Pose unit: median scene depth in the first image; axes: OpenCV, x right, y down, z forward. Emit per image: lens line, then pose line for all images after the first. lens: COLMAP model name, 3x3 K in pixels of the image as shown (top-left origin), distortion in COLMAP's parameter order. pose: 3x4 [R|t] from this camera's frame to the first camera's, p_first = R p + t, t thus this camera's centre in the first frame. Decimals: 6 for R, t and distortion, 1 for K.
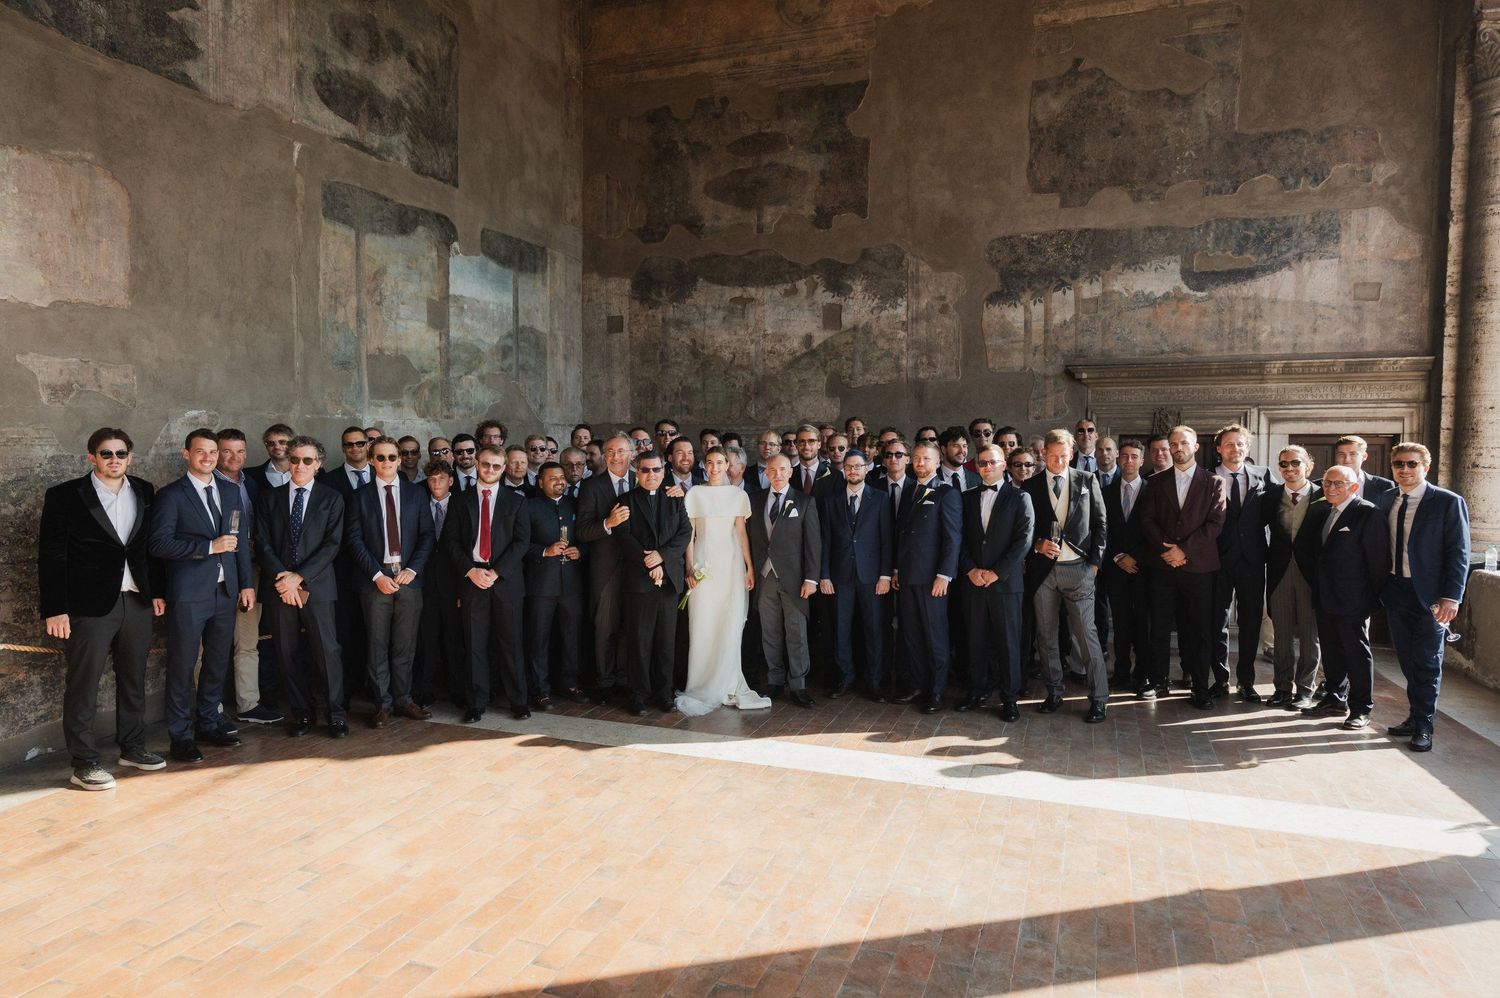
lens RADIAL K [[968.9, 0, 740.8], [0, 968.9, 501.5], [0, 0, 1]] dist [-0.001430, 0.000631]
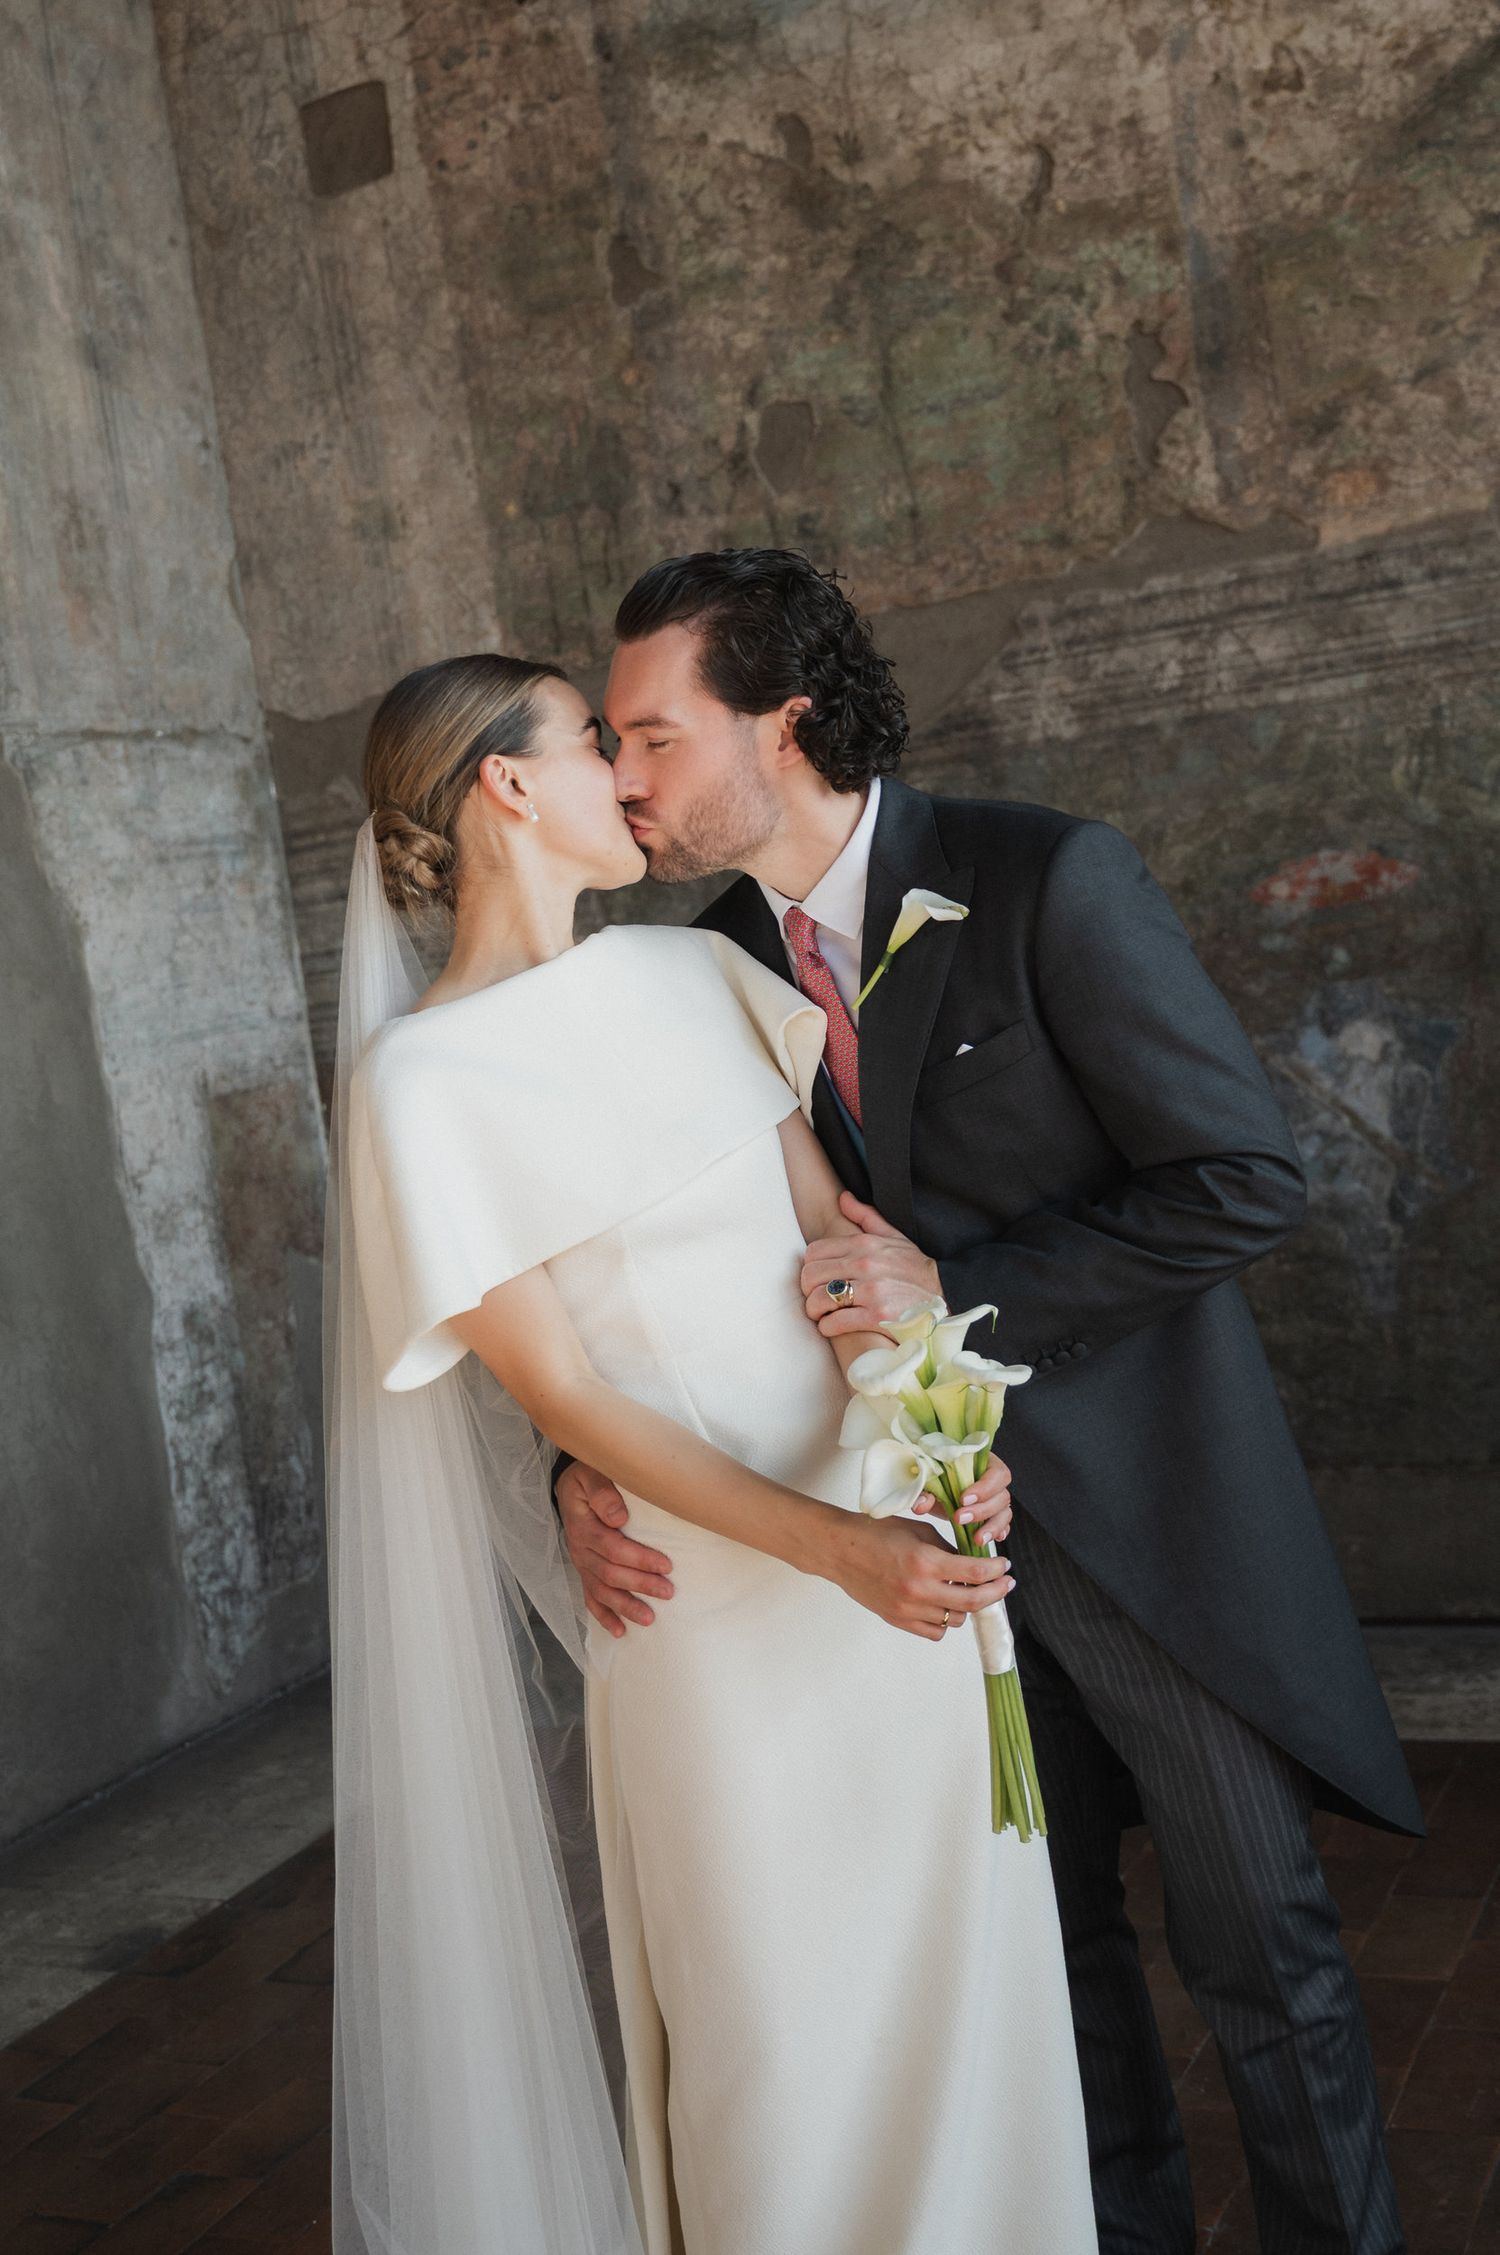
lens RADIAL K [[2596.8, 0, 679.1], [0, 2596.8, 1165.5], [0, 0, 1]] dist [0.007411, 0.000000]
pose [[0.984060, -0.129880, -0.121480, -0.037168], [0.135092, 0.990191, 0.035668, -0.003780], [0.115656, -0.051510, 0.991953, 0.543702]]
